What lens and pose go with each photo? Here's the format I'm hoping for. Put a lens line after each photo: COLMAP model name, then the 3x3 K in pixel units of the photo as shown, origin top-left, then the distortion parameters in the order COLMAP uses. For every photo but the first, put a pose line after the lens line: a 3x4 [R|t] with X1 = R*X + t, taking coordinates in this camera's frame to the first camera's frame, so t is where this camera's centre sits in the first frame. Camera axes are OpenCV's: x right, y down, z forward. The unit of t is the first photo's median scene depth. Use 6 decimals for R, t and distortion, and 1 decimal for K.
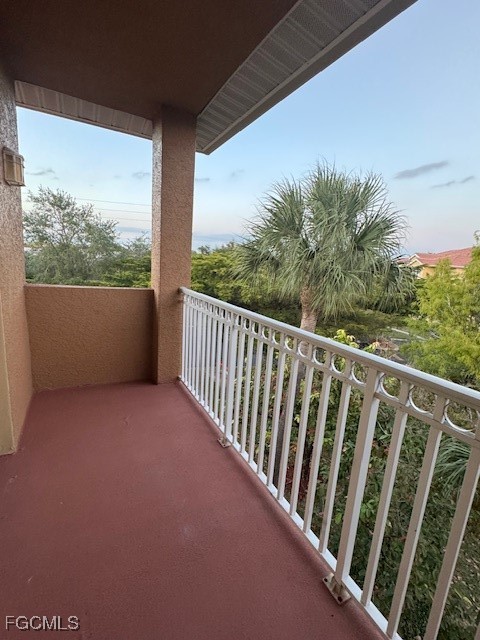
lens RADIAL K [[292.1, 0, 240.0], [0, 292.1, 319.6], [0, 0, 1]] dist [-0.000716, 0.000074]
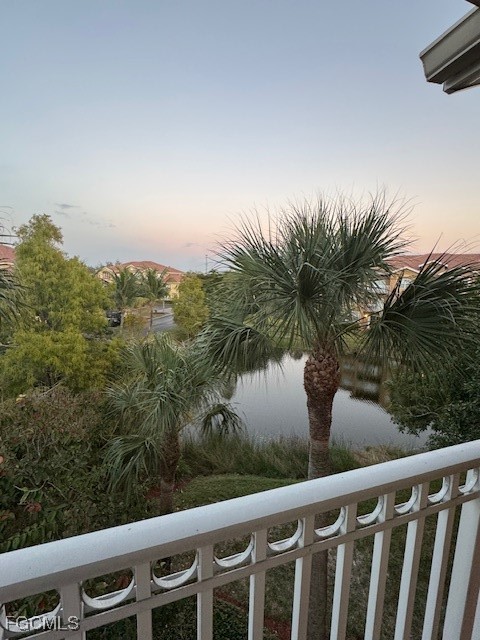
lens RADIAL K [[292.1, 0, 240.0], [0, 292.1, 319.6], [0, 0, 1]] dist [-0.000716, 0.000074]
pose [[0.165090, -0.205636, 0.964603, -0.058241], [0.182130, 0.967559, 0.175095, -0.083635], [-0.969316, 0.146776, 0.197187, 0.278511]]
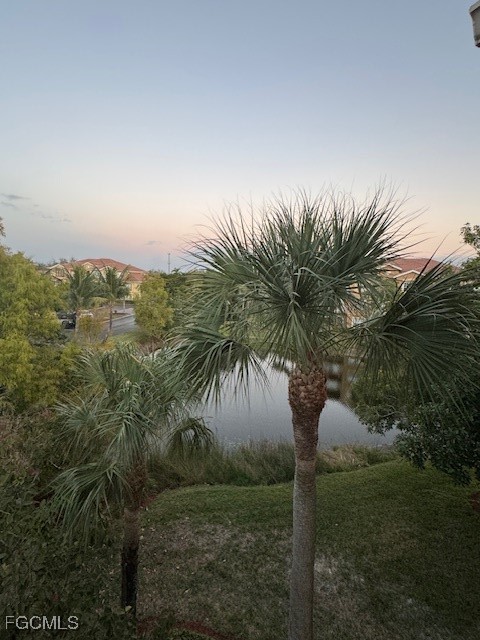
lens RADIAL K [[289.4, 0, 241.1], [0, 289.4, 320.0], [0, 0, 1]] dist [-0.000484, 0.000304]
pose [[0.038015, -0.209788, 0.977008, 0.031246], [0.162677, 0.965971, 0.201089, -0.095568], [-0.985947, 0.151292, 0.070849, 0.325792]]
